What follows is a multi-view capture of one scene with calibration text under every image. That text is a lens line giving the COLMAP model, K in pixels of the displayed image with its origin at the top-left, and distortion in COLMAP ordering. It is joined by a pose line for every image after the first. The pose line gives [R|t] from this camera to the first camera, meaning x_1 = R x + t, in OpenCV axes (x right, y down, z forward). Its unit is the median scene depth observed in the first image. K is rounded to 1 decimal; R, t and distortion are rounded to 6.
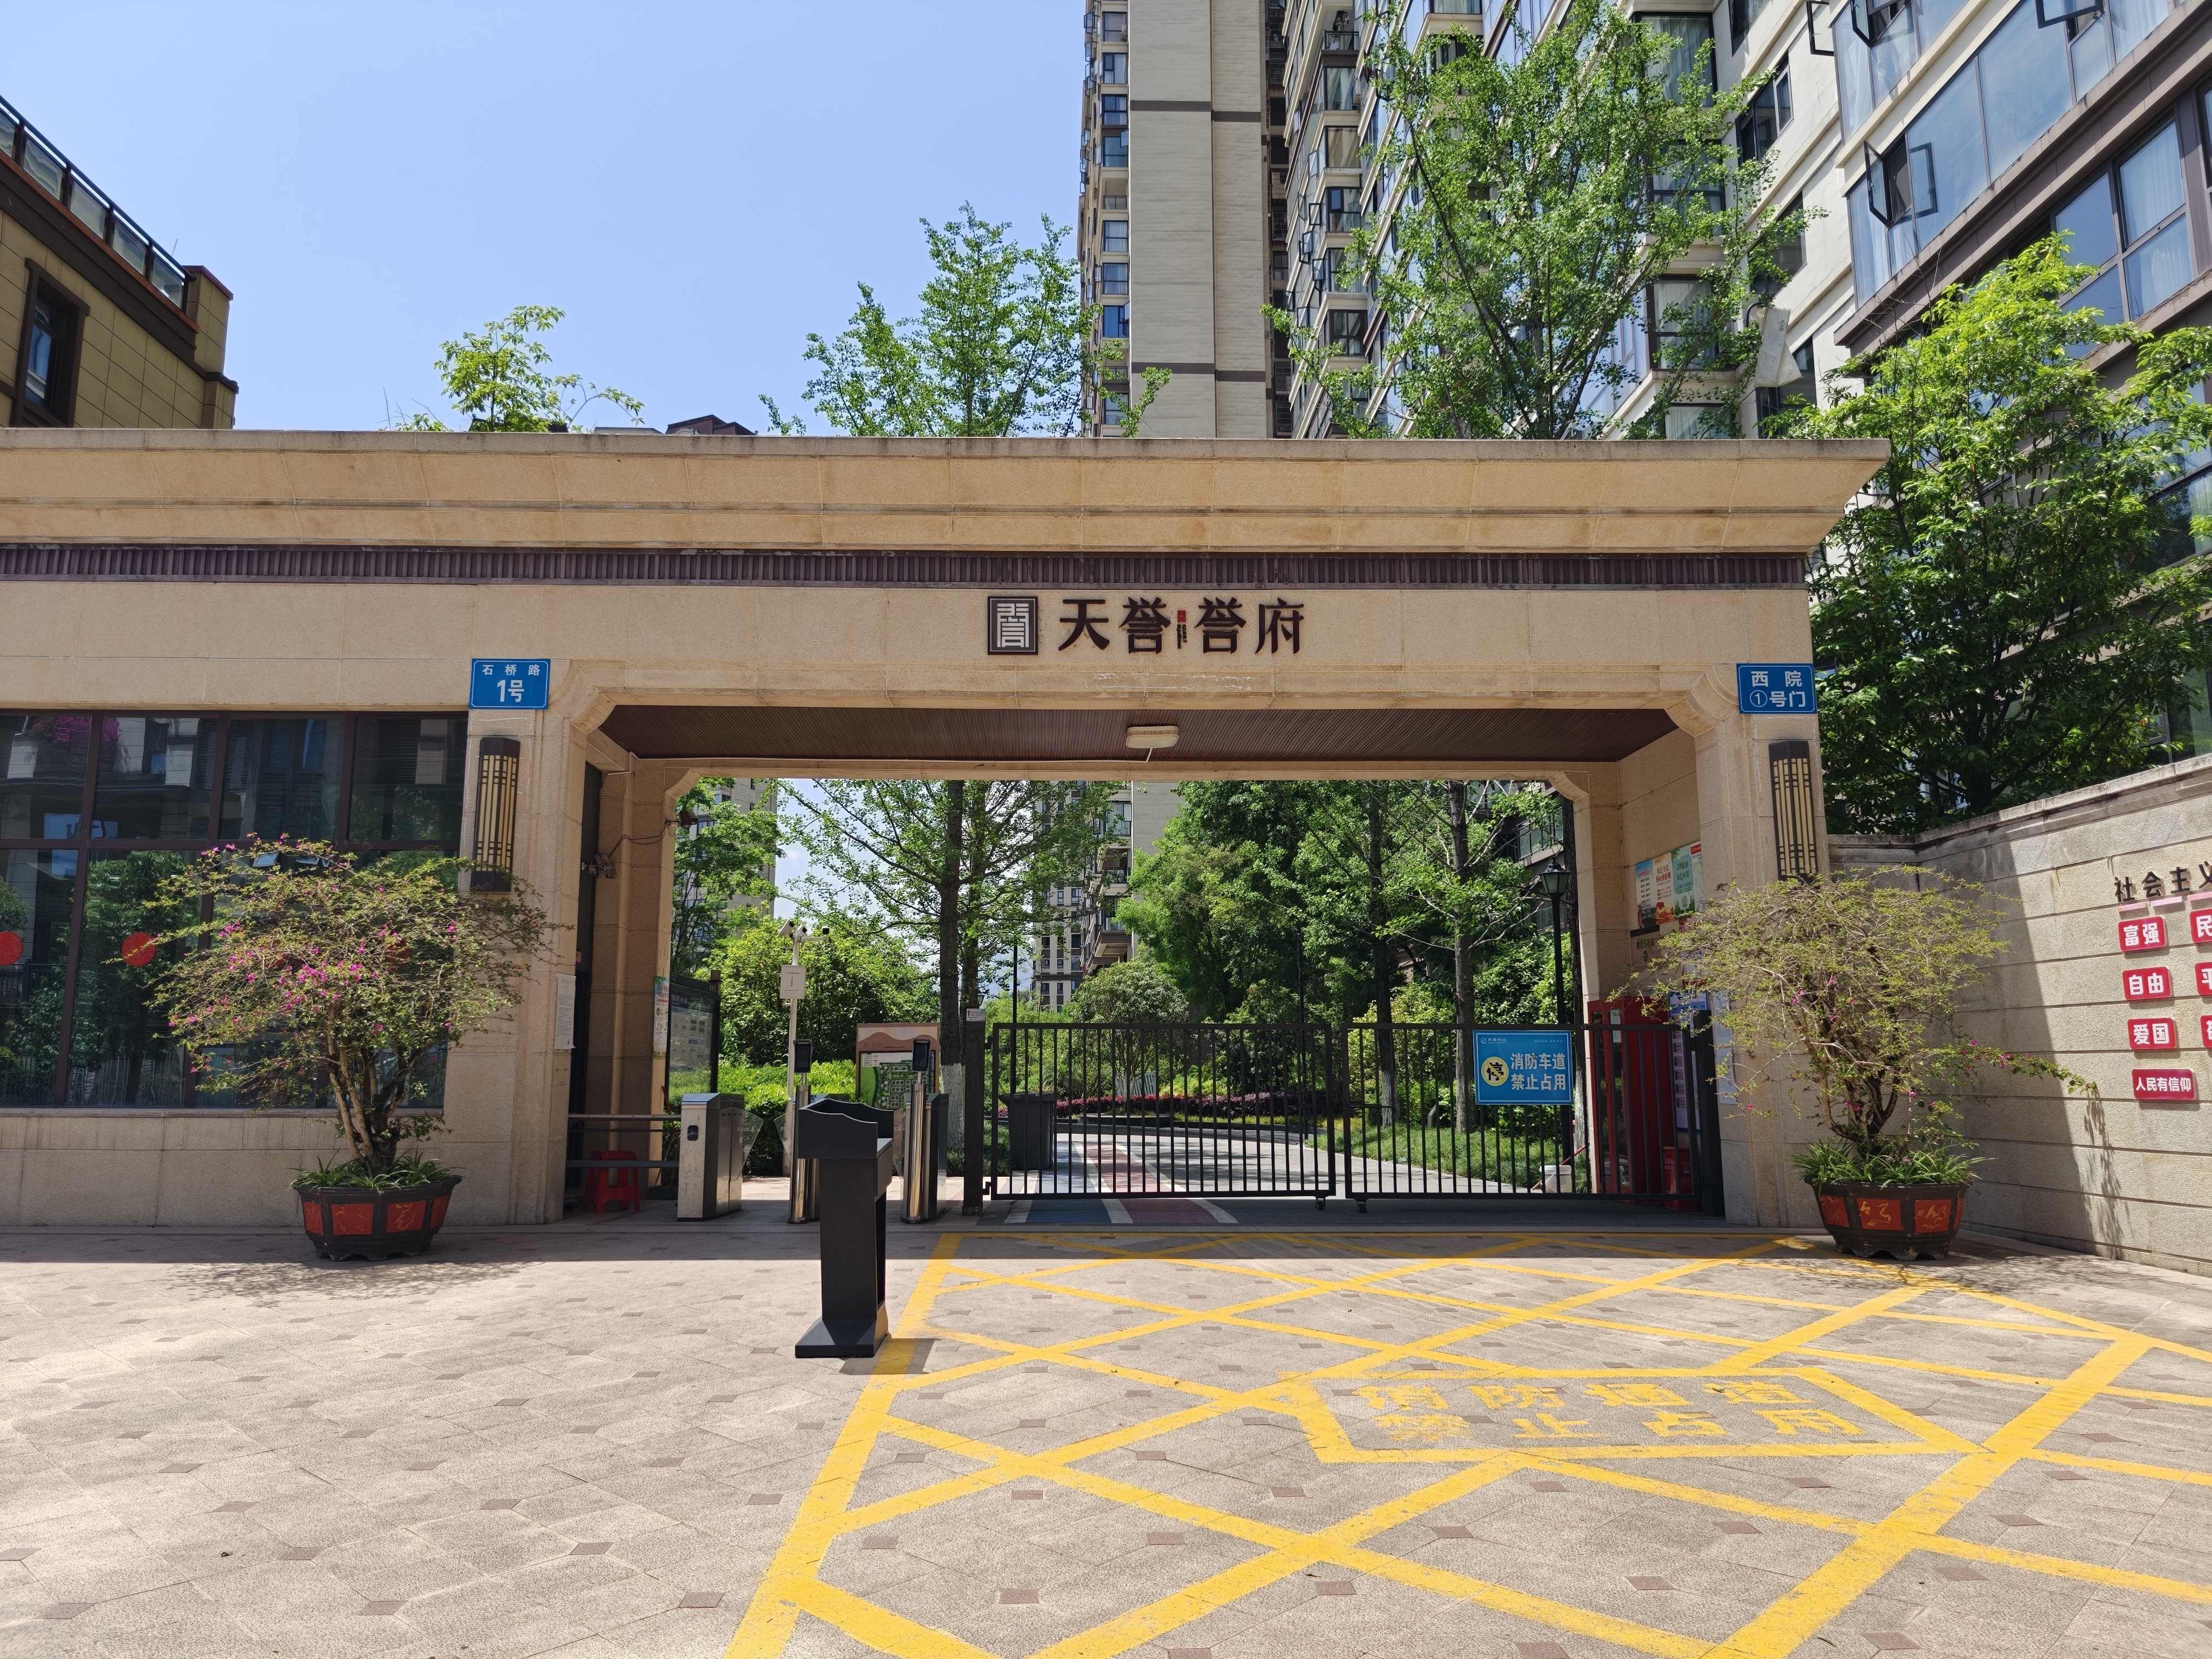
lens RADIAL K [[1498.6, 0, 1092.1], [0, 1498.6, 848.4], [0, 0, 1]] dist [-0.002558, -0.003450]
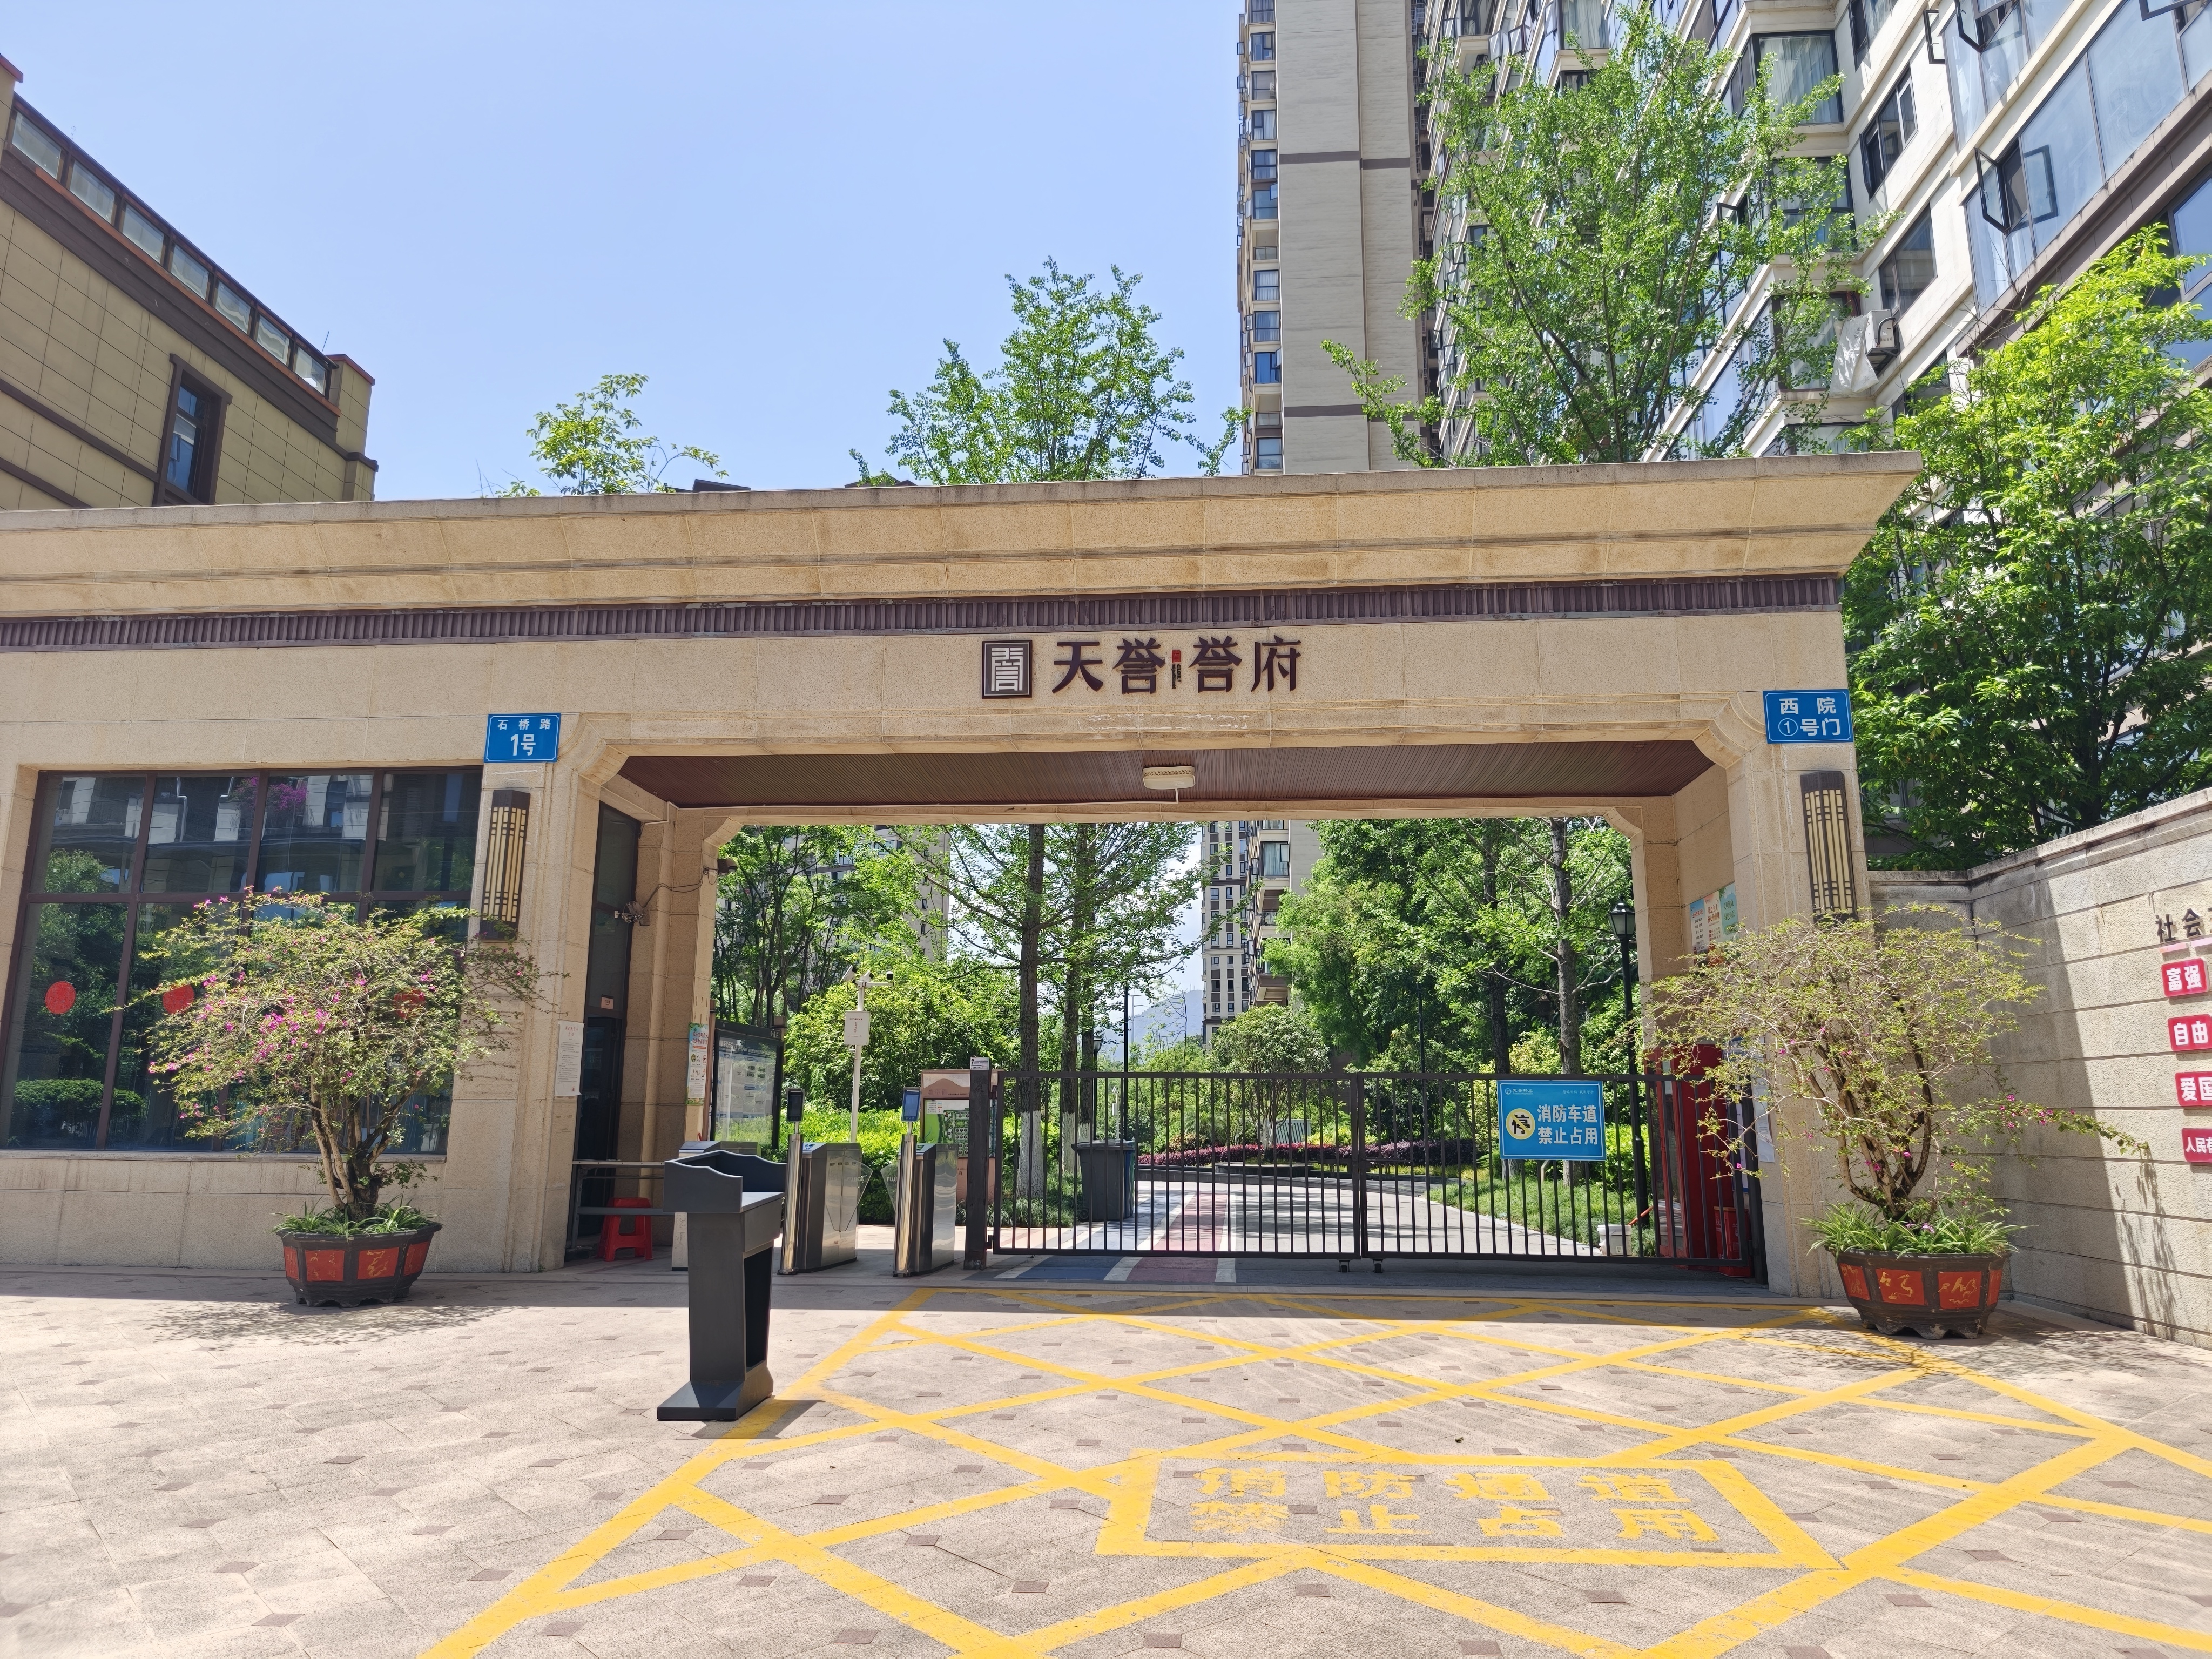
lens RADIAL K [[1498.6, 0, 1113.7], [0, 1498.6, 809.3], [0, 0, 1]] dist [-0.002558, -0.003450]
pose [[0.994731, -0.014901, -0.101429, 0.116053], [0.009362, 0.998450, -0.054864, -0.000562], [0.102089, 0.053625, 0.993329, 0.022063]]
